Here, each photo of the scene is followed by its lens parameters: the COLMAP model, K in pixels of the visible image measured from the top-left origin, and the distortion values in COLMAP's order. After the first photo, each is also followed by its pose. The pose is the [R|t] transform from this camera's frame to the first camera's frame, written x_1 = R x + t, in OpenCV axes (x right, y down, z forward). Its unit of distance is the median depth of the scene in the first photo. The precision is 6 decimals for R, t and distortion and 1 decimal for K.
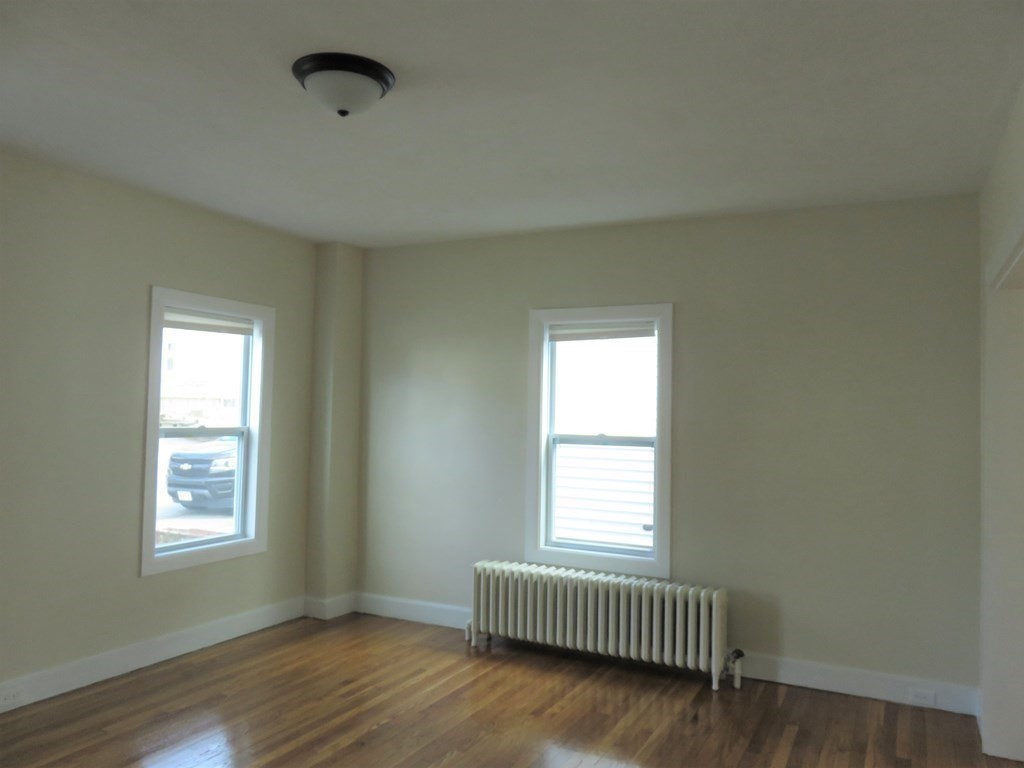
lens RADIAL K [[779.5, 0, 512.0], [0, 779.5, 384.0], [0, 0, 1]] dist [0.006062, 0.004109]
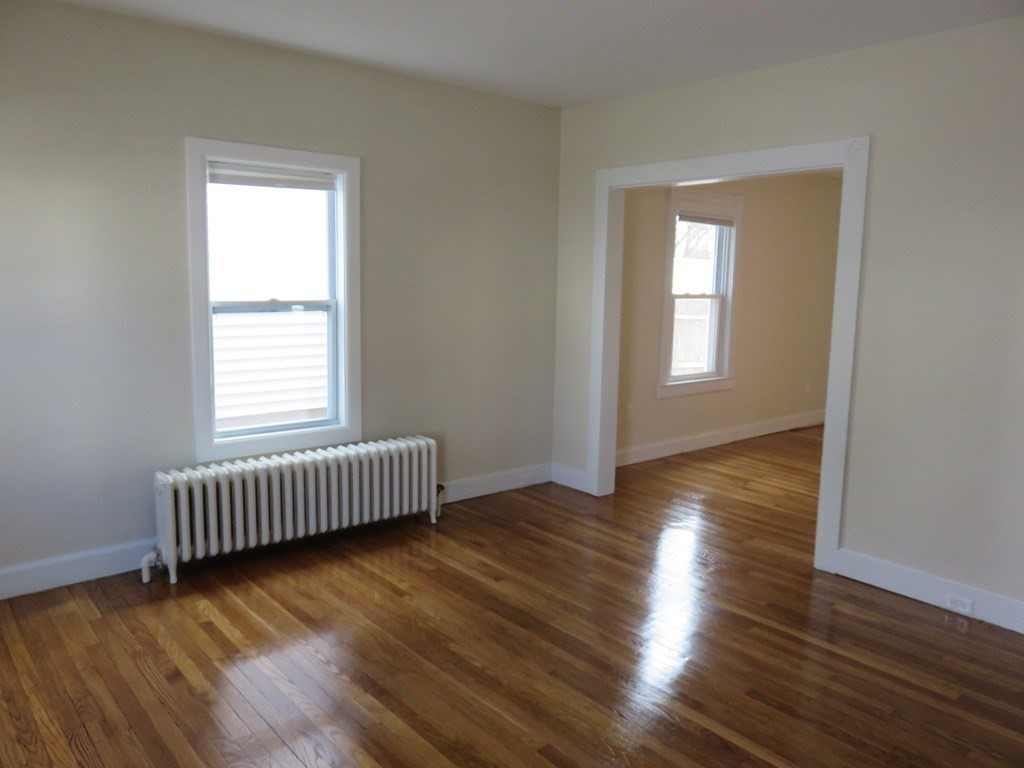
lens RADIAL K [[767.6, 0, 512.0], [0, 767.6, 384.0], [0, 0, 1]] dist [-0.006629, -0.004885]
pose [[0.387690, -0.136036, 0.911697, -0.657812], [-0.034628, 0.986203, 0.161878, 0.011602], [-0.921139, -0.094328, 0.377630, 0.487331]]
